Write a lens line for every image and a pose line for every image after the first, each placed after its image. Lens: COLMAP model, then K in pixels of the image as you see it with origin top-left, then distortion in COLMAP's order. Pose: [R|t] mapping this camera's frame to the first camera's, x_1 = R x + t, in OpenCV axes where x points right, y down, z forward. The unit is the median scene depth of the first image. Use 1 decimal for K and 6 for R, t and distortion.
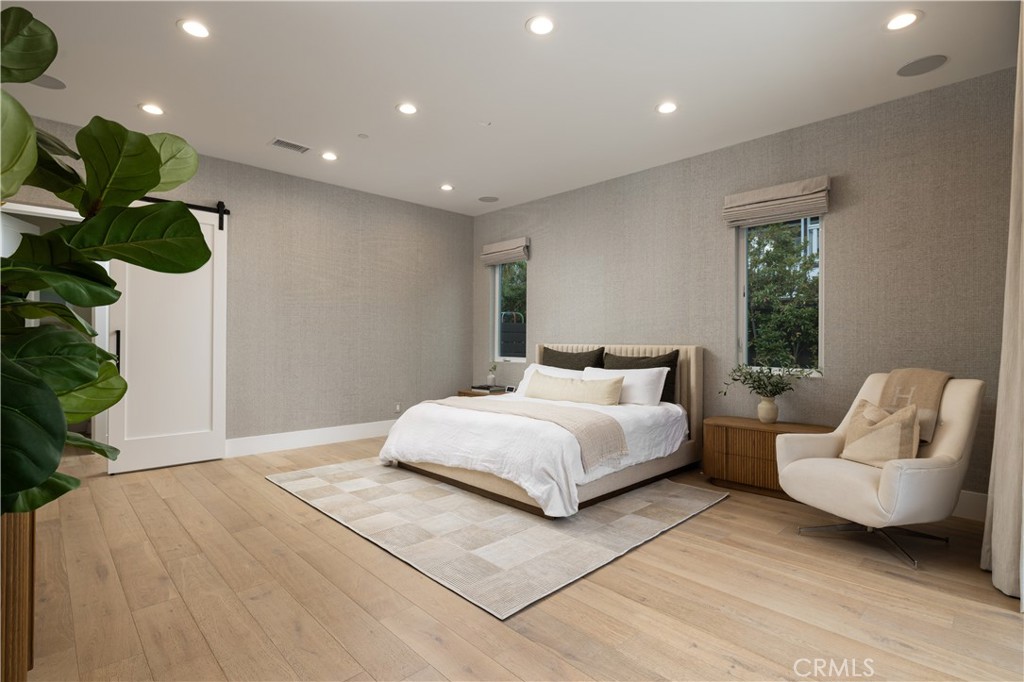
lens RADIAL K [[487.6, 0, 509.8], [0, 487.6, 338.9], [0, 0, 1]] dist [-0.000816, -0.000018]
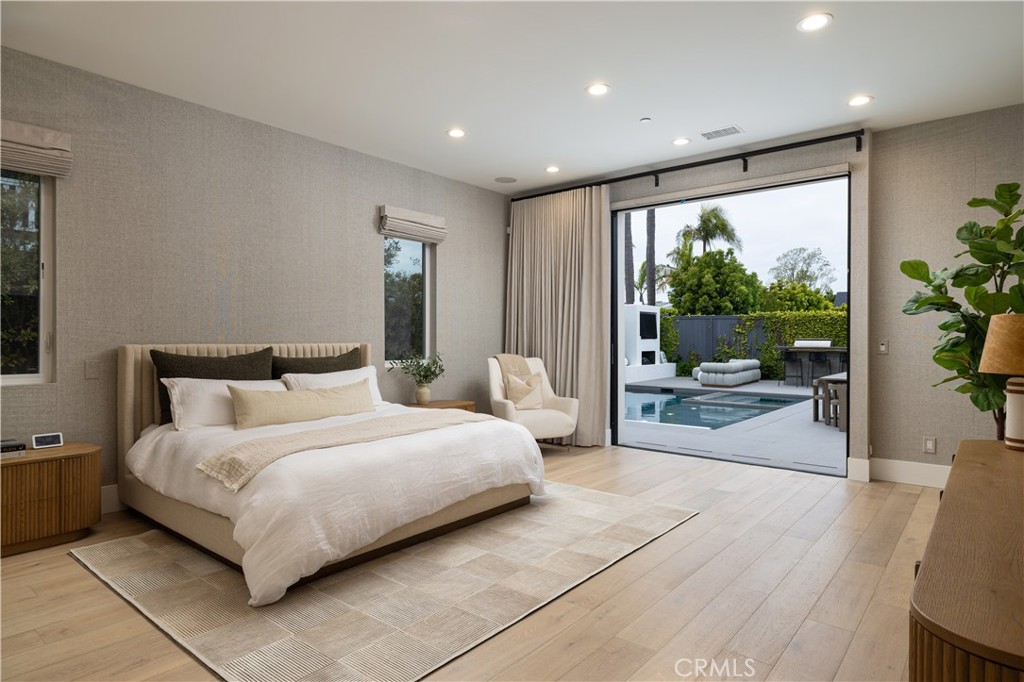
lens RADIAL K [[580.8, 0, 510.2], [0, 580.8, 339.6], [0, 0, 1]] dist [-0.007504, -0.001495]
pose [[-0.103472, -0.007347, 0.994605, -1.044689], [-0.002788, 0.999971, 0.007097, -0.003395], [-0.994628, -0.002038, -0.103490, 1.025994]]
